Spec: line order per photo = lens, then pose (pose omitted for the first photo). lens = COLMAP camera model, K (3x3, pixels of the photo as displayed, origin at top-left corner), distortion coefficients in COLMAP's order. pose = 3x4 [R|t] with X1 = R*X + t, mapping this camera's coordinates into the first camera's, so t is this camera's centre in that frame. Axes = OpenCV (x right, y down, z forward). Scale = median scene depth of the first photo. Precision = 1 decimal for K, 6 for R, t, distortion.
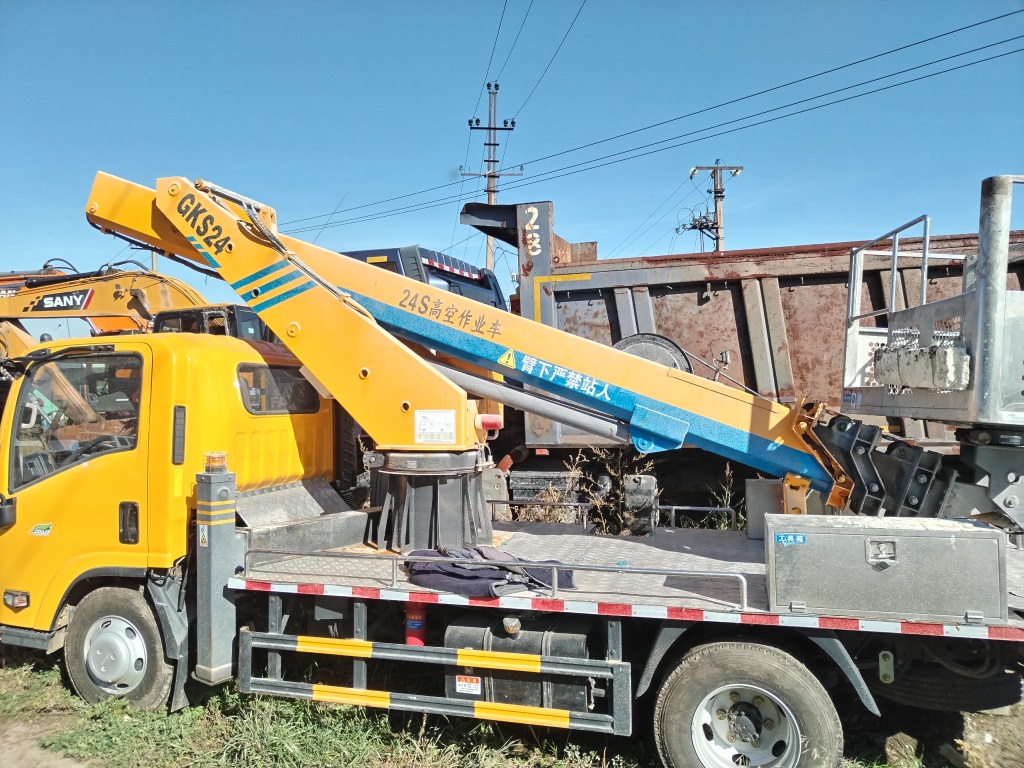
lens RADIAL K [[755.6, 0, 512.5], [0, 755.6, 380.9], [0, 0, 1]] dist [0.022798, -0.027424]
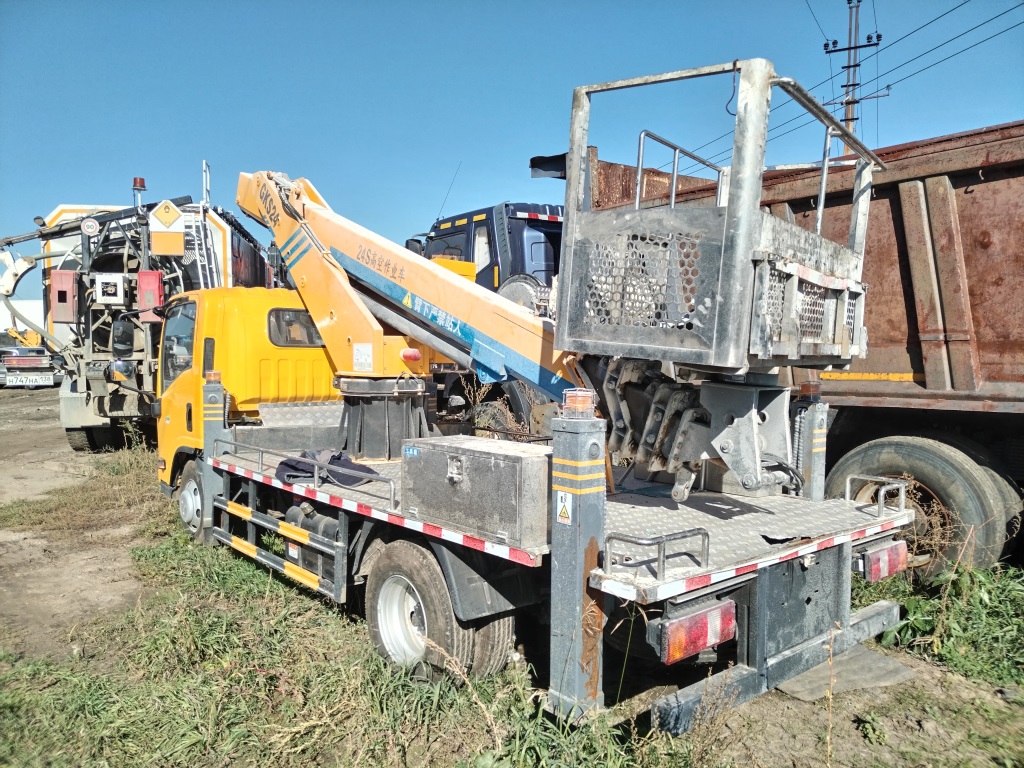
lens RADIAL K [[755.6, 0, 514.9], [0, 755.6, 382.6], [0, 0, 1]] dist [0.022798, -0.027424]
pose [[0.838502, 0.035323, -0.543753, 0.777032], [-0.002366, 0.998123, 0.061191, 0.026364], [0.544894, -0.050022, 0.837012, 0.109058]]
